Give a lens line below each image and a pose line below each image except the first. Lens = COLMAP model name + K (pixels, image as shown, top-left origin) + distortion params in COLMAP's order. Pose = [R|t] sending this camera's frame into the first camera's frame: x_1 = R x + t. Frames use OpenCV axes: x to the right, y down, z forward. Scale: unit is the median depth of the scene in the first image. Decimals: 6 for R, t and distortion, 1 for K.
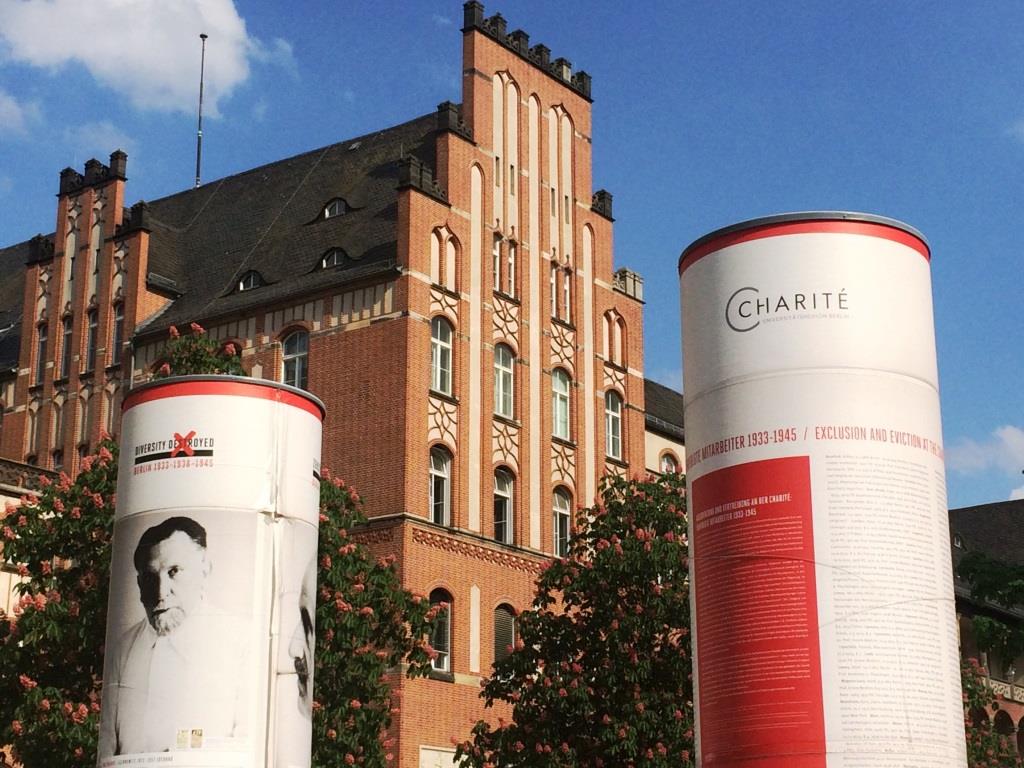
lens RADIAL K [[1810.6, 0, 509.9], [0, 1810.6, 382.9], [0, 0, 1]] dist [-0.033777, 0.000000]
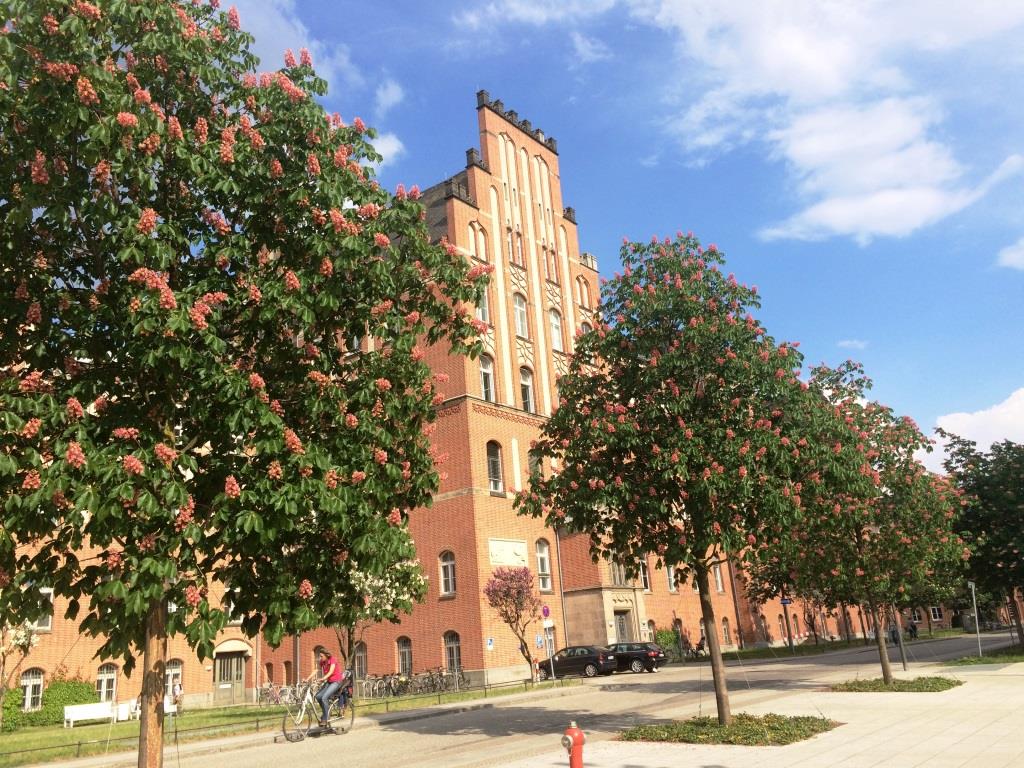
lens RADIAL K [[864.9, 0, 514.5], [0, 864.9, 393.6], [0, 0, 1]] dist [0.012670, 0.006224]
pose [[0.996285, -0.085855, -0.006753, -0.009404], [0.085915, 0.996260, 0.009235, 0.060173], [0.005934, -0.009780, 0.999935, 0.210388]]
